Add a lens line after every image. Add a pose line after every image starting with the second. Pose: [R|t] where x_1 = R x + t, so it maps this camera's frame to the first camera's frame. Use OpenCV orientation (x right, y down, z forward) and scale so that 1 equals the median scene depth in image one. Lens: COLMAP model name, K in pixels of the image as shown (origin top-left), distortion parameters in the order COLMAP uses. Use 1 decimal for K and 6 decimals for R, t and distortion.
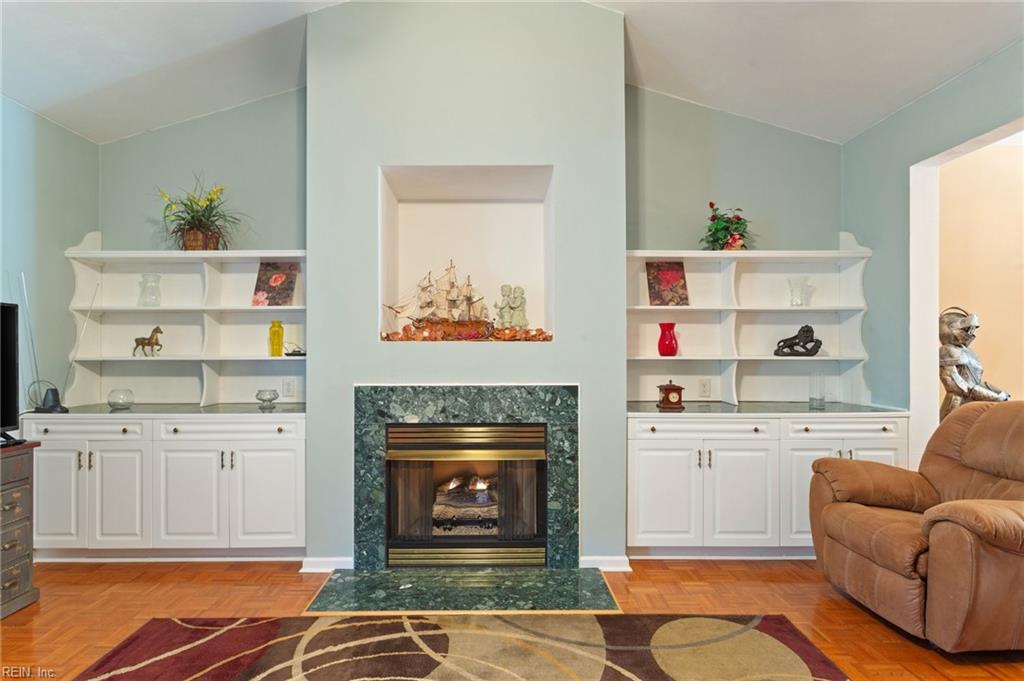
lens RADIAL K [[534.8, 0, 498.2], [0, 534.8, 346.0], [0, 0, 1]] dist [-0.001294, -0.000030]
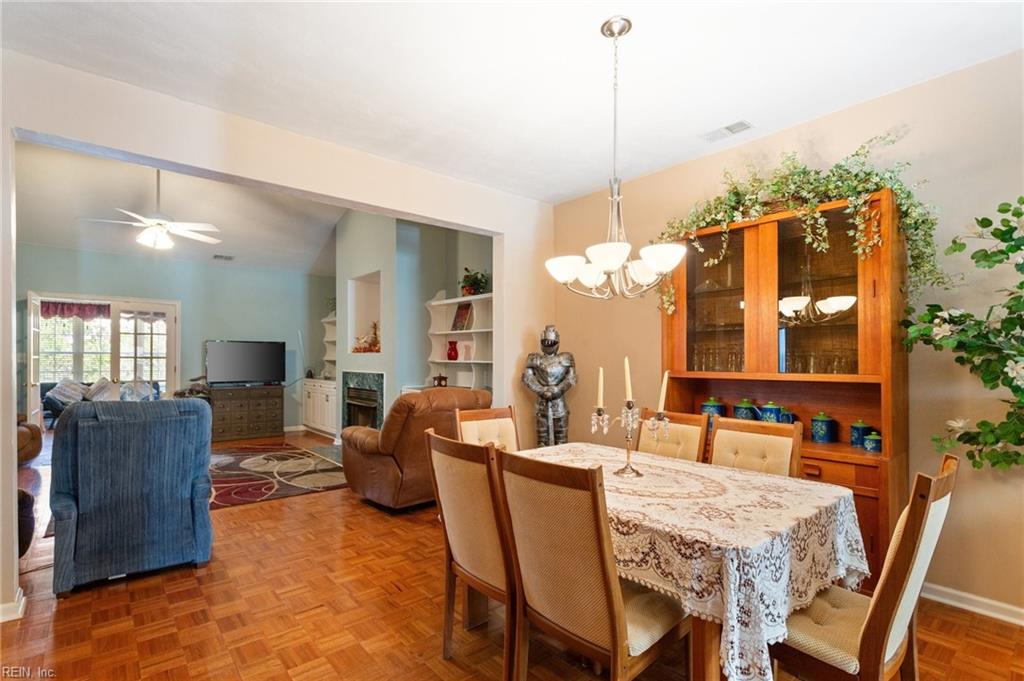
lens RADIAL K [[496.7, 0, 493.4], [0, 496.7, 354.8], [0, 0, 1]] dist [0.017533, 0.000209]
pose [[0.617566, -0.002174, -0.786516, 1.969600], [0.001866, 0.999997, -0.001299, 0.003550], [0.786517, -0.000665, 0.617568, 0.128853]]
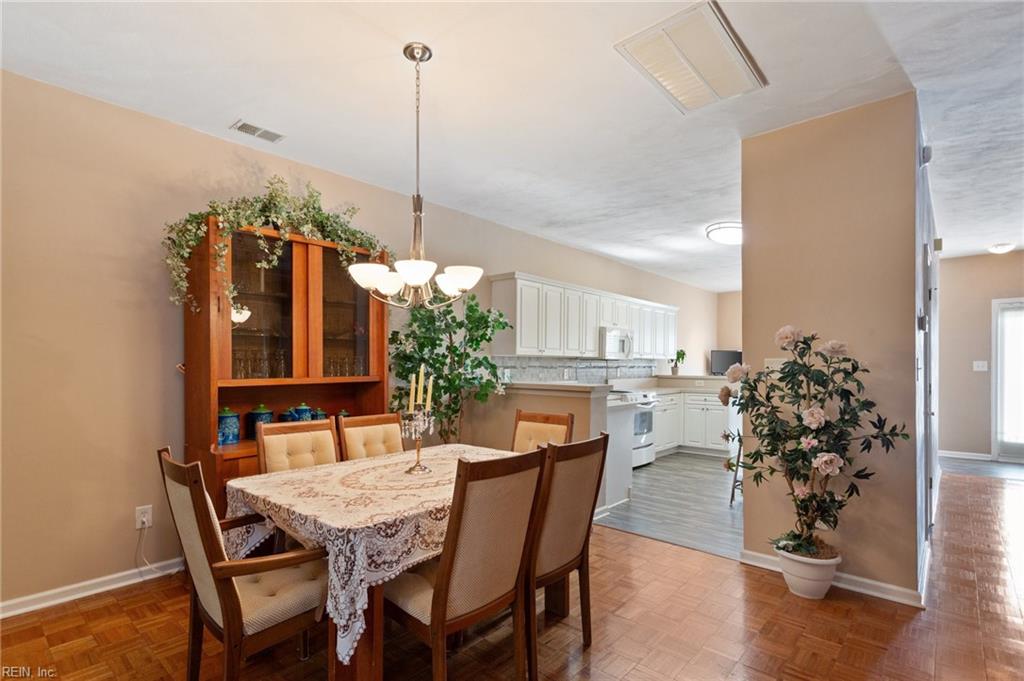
lens RADIAL K [[497.9, 0, 489.0], [0, 497.9, 369.6], [0, 0, 1]] dist [0.003693, 0.000971]
pose [[0.689430, -0.003505, 0.724344, 1.031126], [-0.005087, 0.999940, 0.009680, 0.008569], [-0.724334, -0.010359, 0.689371, 0.108809]]
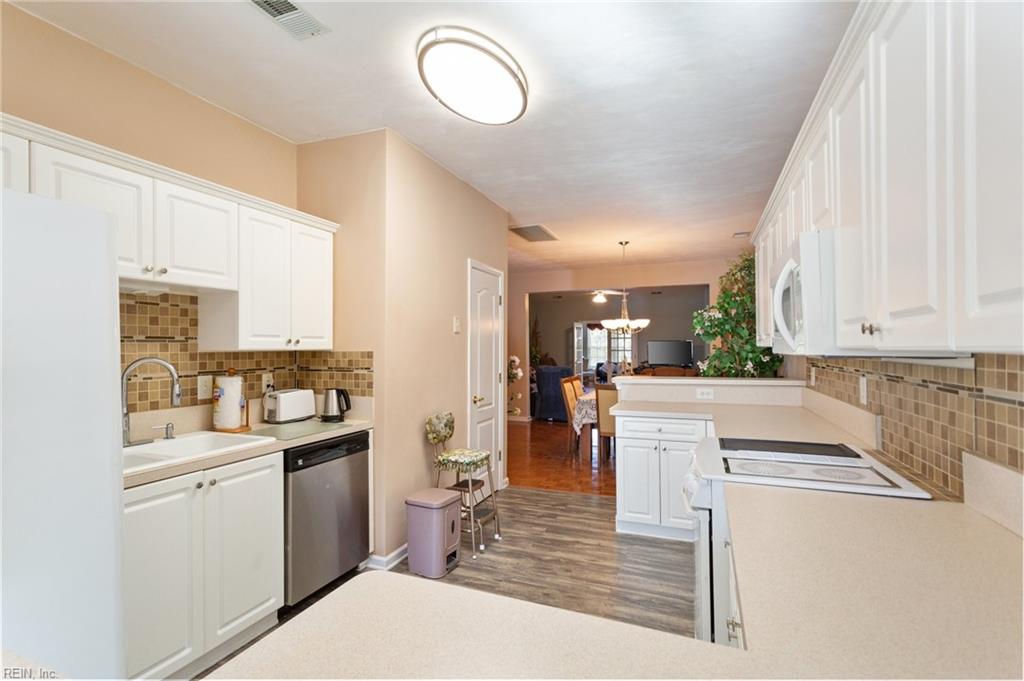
lens RADIAL K [[485.7, 0, 495.5], [0, 485.7, 345.7], [0, 0, 1]] dist [0.003570, 0.000888]
pose [[-0.407492, 0.000791, -0.913208, 3.612935], [0.008789, 0.999957, -0.003056, -0.028117], [0.913166, -0.009272, -0.407481, 1.052894]]
